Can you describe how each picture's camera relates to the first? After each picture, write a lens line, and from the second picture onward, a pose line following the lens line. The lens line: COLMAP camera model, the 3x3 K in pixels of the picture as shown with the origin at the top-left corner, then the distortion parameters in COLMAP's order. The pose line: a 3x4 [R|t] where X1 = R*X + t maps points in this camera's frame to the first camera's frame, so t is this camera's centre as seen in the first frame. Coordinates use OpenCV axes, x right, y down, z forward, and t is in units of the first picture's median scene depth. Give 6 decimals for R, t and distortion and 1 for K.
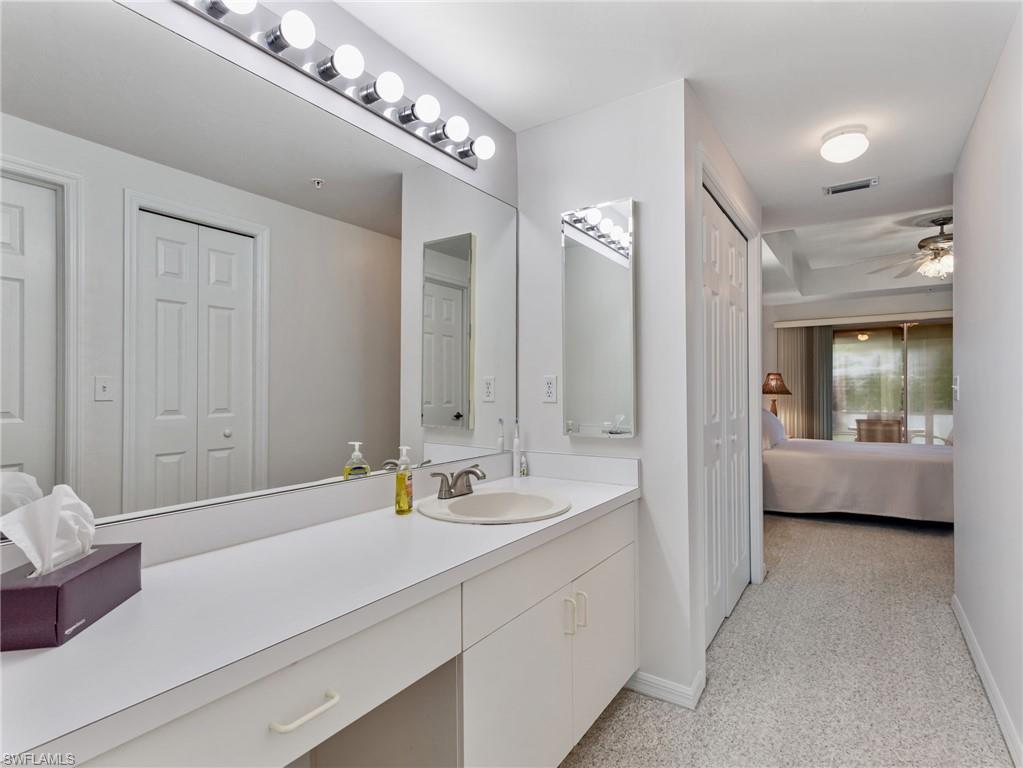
lens RADIAL K [[514.5, 0, 517.2], [0, 514.5, 383.1], [0, 0, 1]] dist [-0.000926, -0.000028]
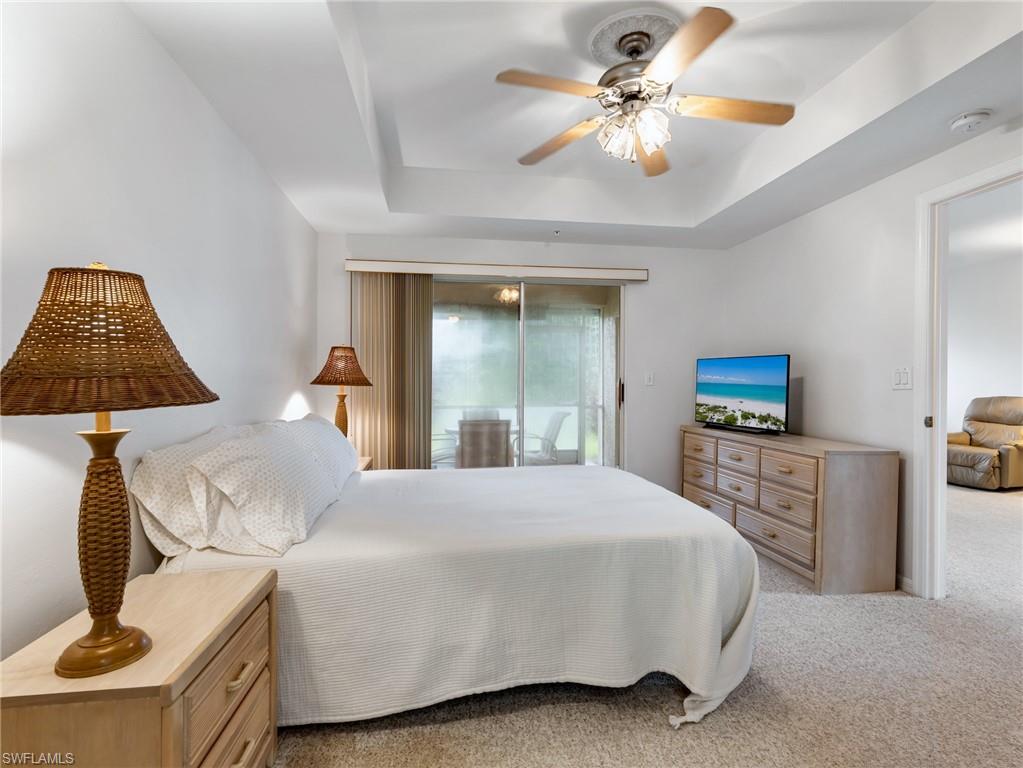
lens RADIAL K [[514.5, 0, 514.9], [0, 514.5, 381.7], [0, 0, 1]] dist [-0.000926, -0.000028]
pose [[0.738860, -0.002048, 0.673856, 0.259150], [-0.010328, 0.999843, 0.014364, 0.008163], [-0.673780, -0.017573, 0.738723, 0.458469]]
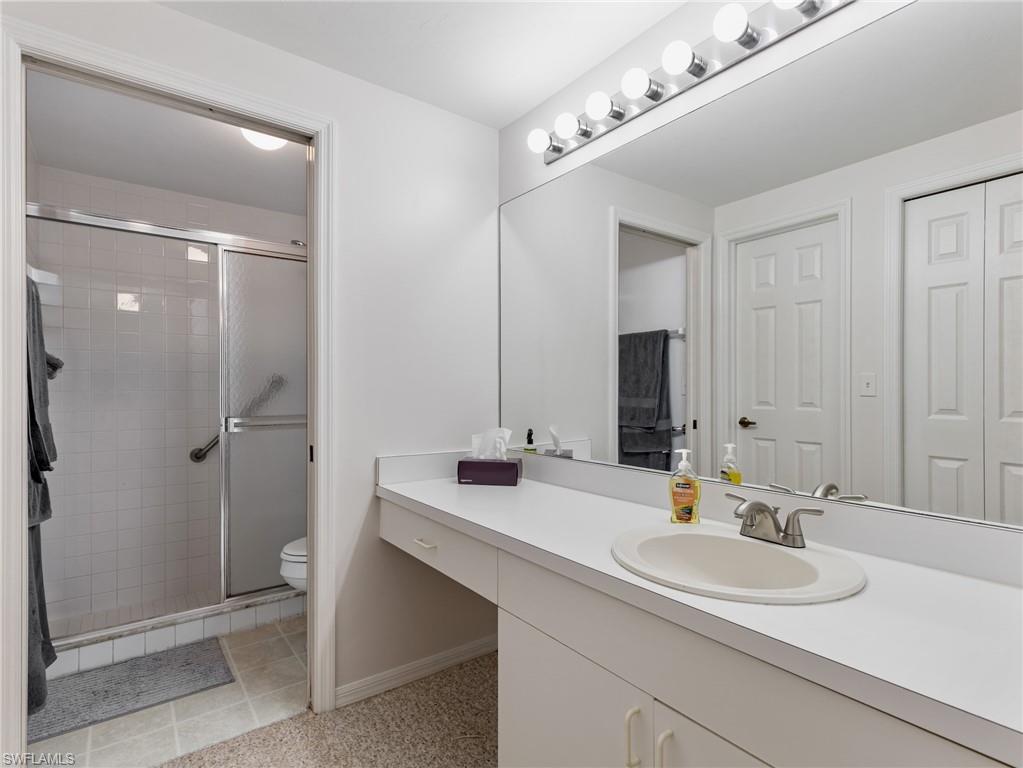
lens RADIAL K [[514.5, 0, 513.2], [0, 514.5, 386.3], [0, 0, 1]] dist [-0.000926, -0.000028]
pose [[-0.334257, 0.001070, -0.942481, 0.678963], [0.010004, 0.999947, -0.002412, 0.013027], [0.942429, -0.010235, -0.334250, 0.973729]]
